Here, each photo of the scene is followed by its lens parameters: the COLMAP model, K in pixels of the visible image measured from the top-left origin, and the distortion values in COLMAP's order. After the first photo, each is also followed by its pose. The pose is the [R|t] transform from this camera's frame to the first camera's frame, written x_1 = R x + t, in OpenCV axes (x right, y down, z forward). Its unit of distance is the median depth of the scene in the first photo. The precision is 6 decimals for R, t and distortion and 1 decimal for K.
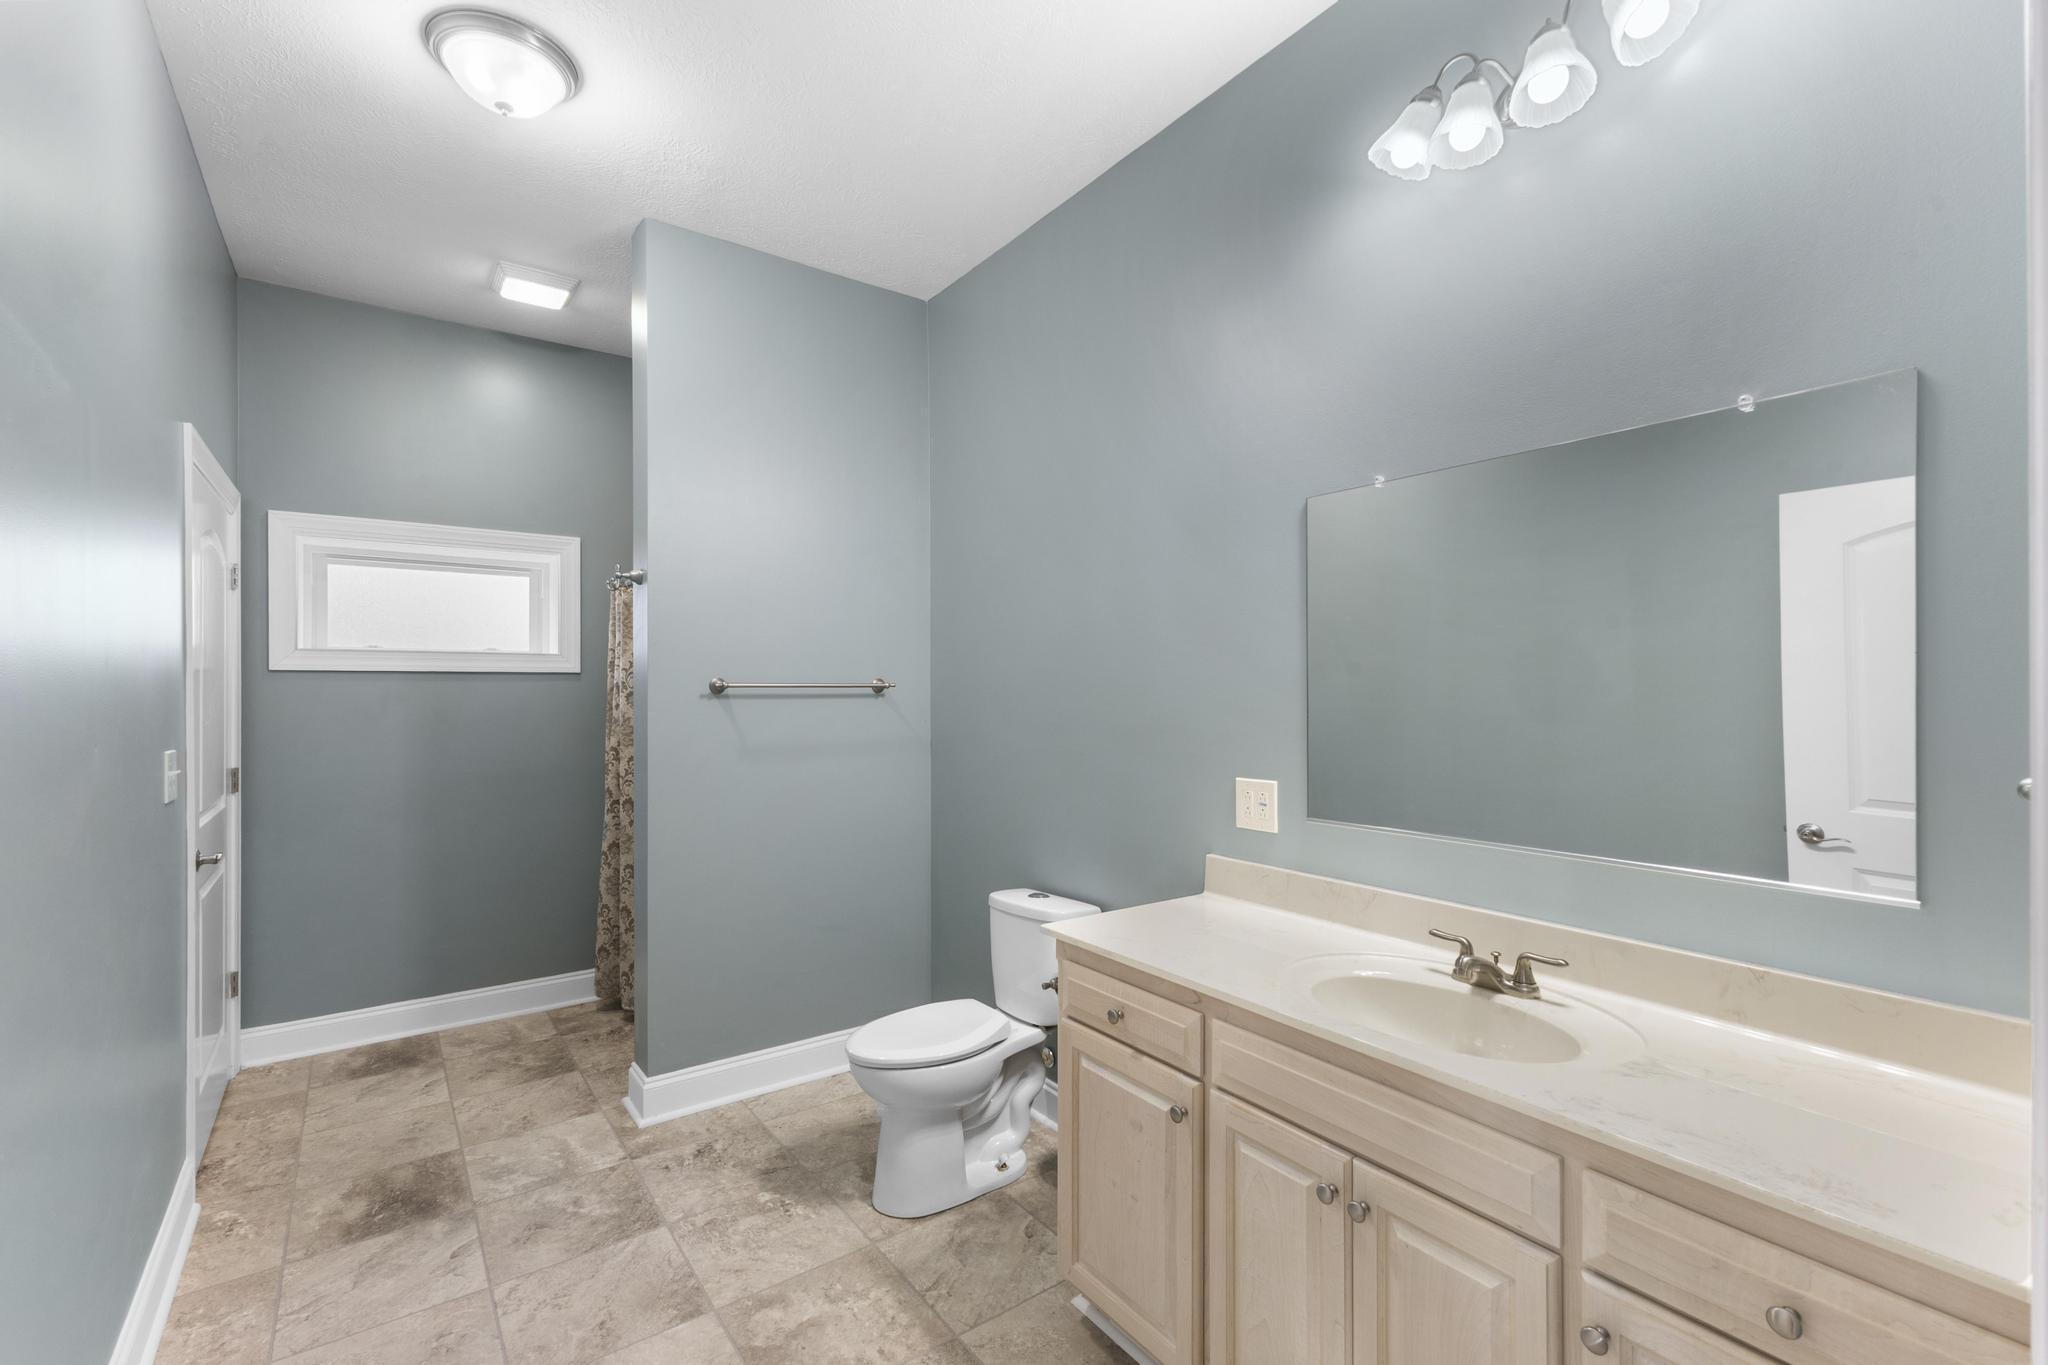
lens RADIAL K [[885.5, 0, 1012.0], [0, 885.5, 684.2], [0, 0, 1]] dist [-0.001874, 0.010832]
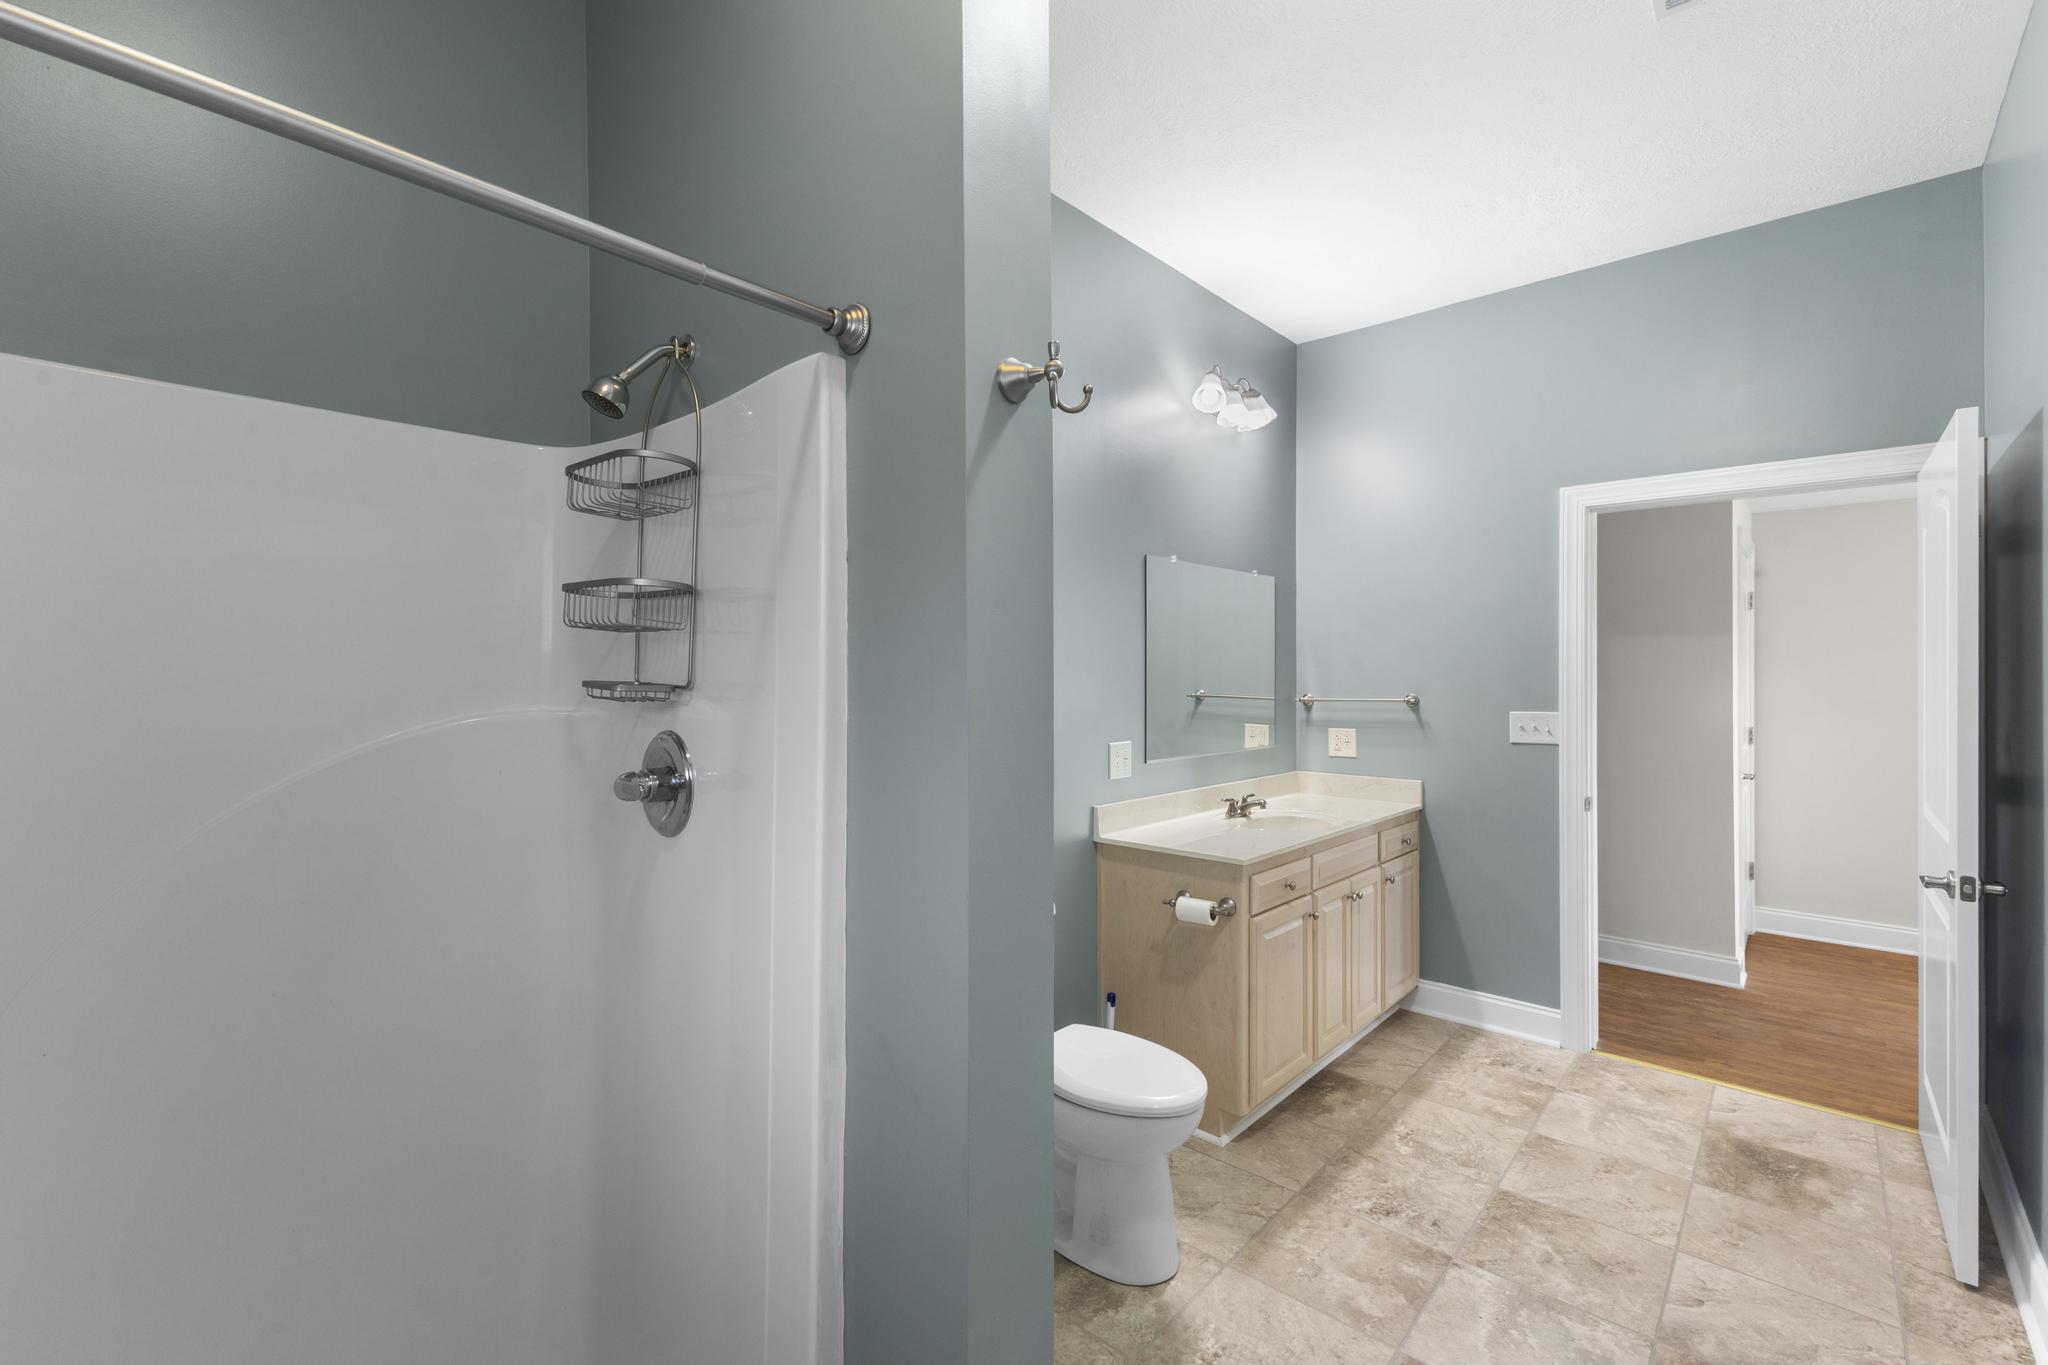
lens RADIAL K [[895.7, 0, 1016.0], [0, 895.7, 677.6], [0, 0, 1]] dist [0.003842, -0.000745]
pose [[-0.211234, -0.002654, 0.977432, -1.311956], [0.003511, 0.999988, 0.003474, 0.003879], [-0.977429, 0.004166, -0.211222, 1.789056]]
